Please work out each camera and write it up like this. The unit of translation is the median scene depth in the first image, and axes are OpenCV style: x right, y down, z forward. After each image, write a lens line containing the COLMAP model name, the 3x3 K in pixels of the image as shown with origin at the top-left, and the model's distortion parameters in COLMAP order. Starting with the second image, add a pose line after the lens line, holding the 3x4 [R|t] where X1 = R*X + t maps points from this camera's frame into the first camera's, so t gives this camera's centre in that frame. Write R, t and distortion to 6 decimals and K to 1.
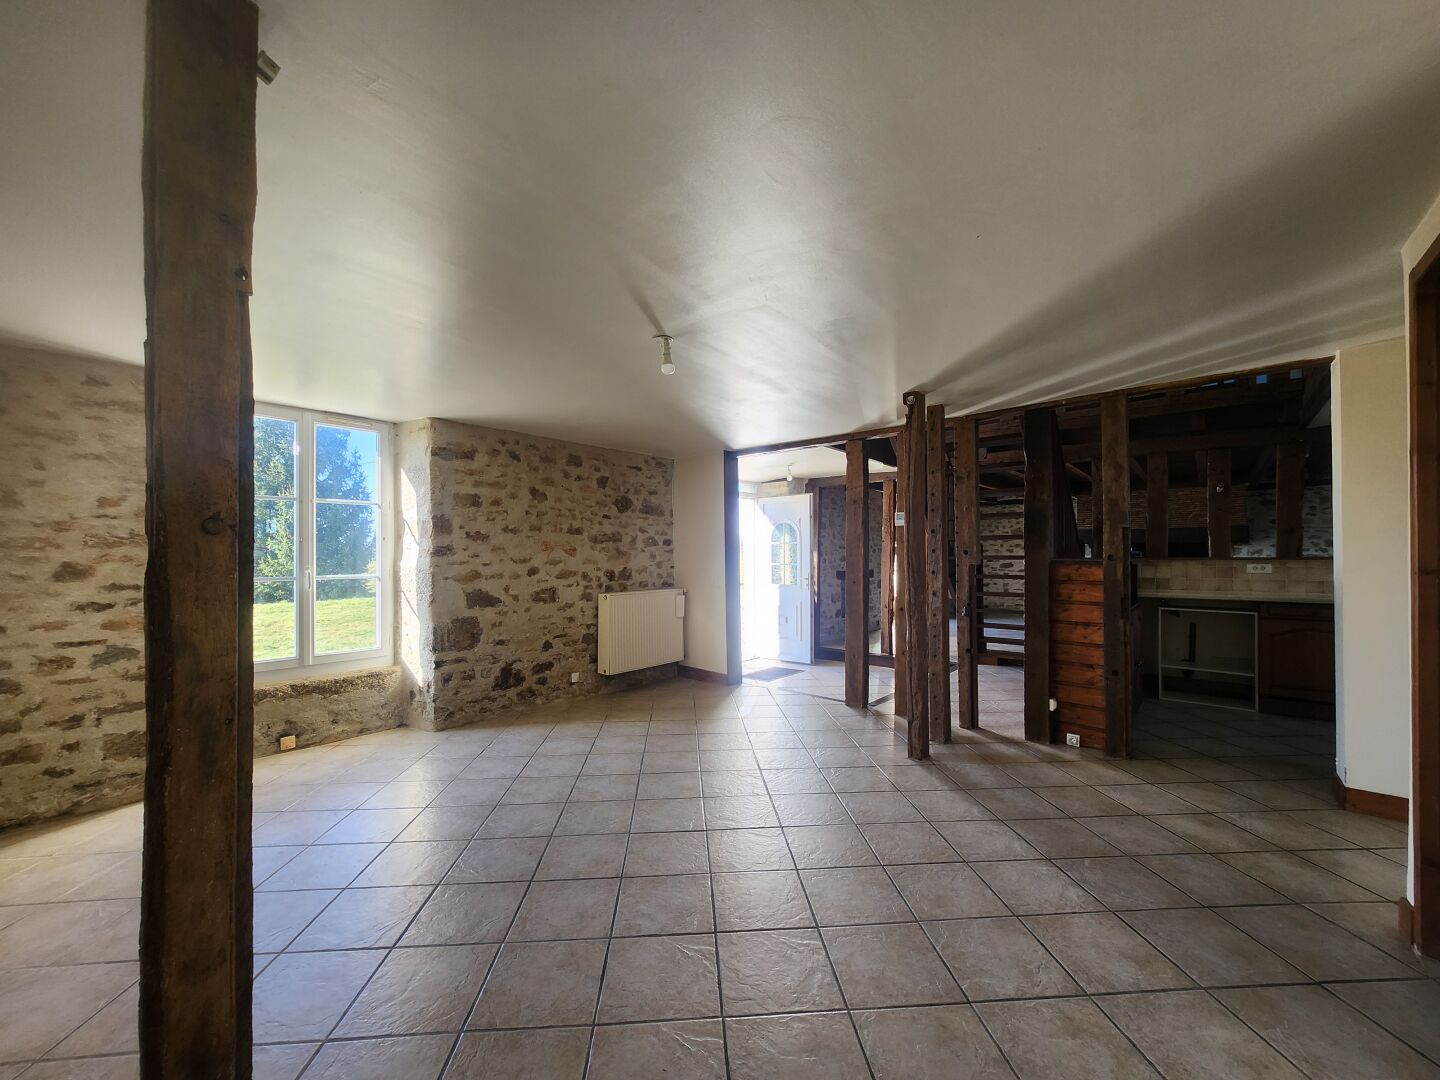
lens RADIAL K [[563.9, 0, 717.8], [0, 563.9, 549.9], [0, 0, 1]] dist [0.002346, 0.001744]
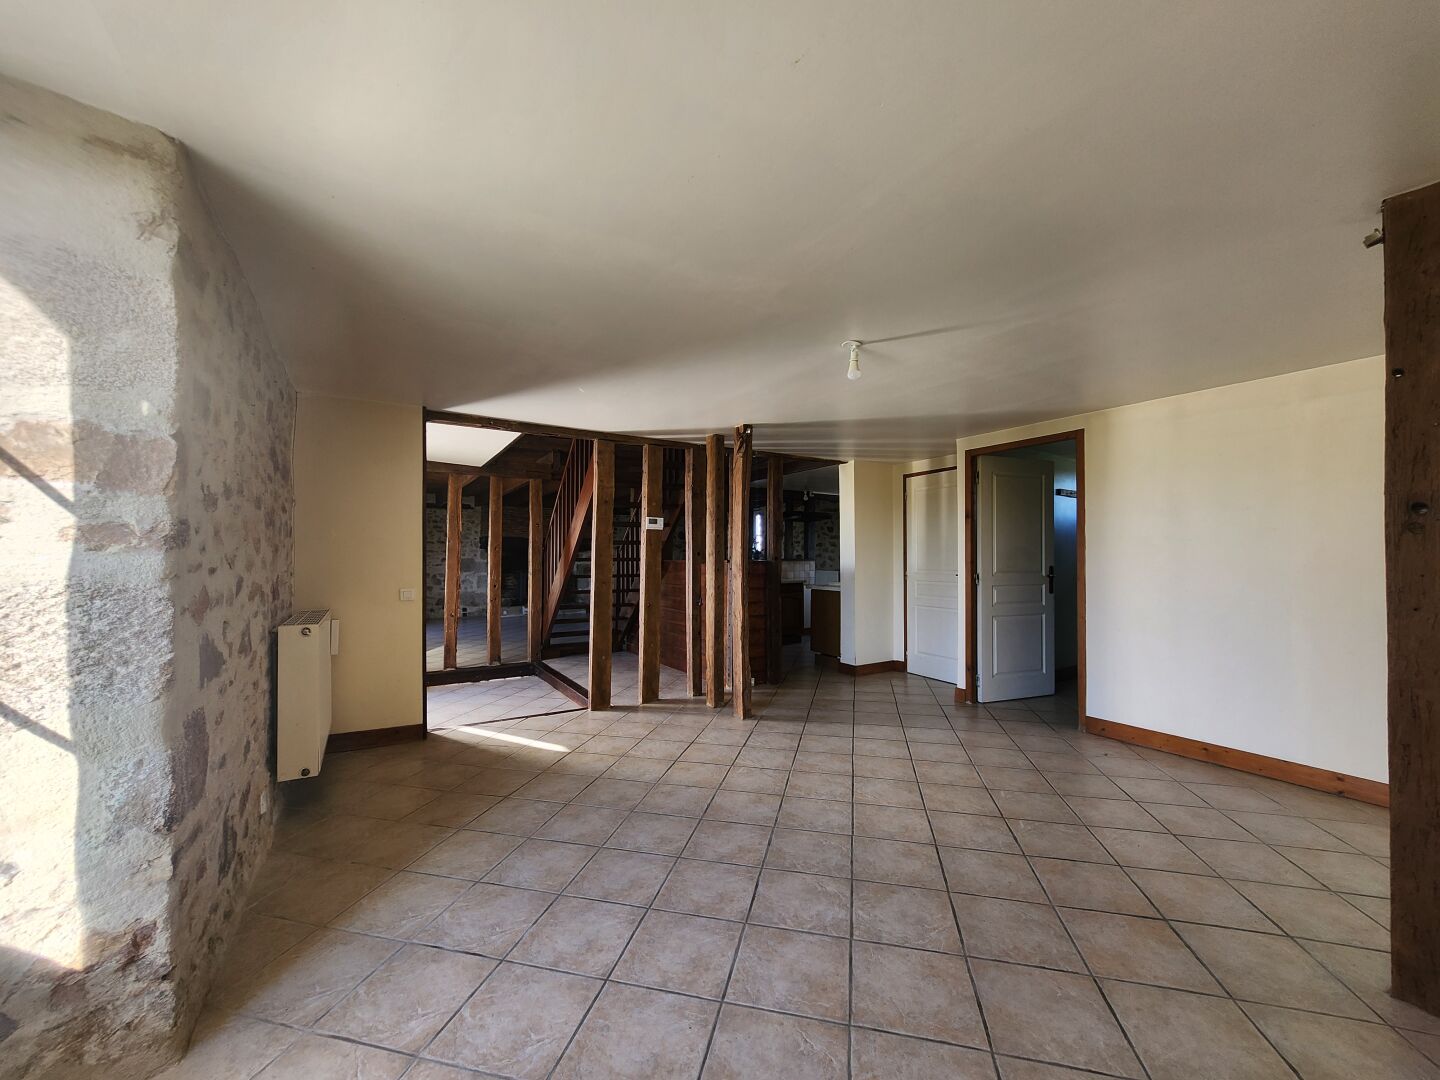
lens RADIAL K [[563.9, 0, 720.6], [0, 563.9, 544.0], [0, 0, 1]] dist [0.002346, 0.001744]
pose [[0.292737, 0.029535, 0.955737, -0.861966], [-0.011751, 0.999558, -0.027290, 0.019182], [-0.956121, -0.003242, 0.292955, 0.685722]]
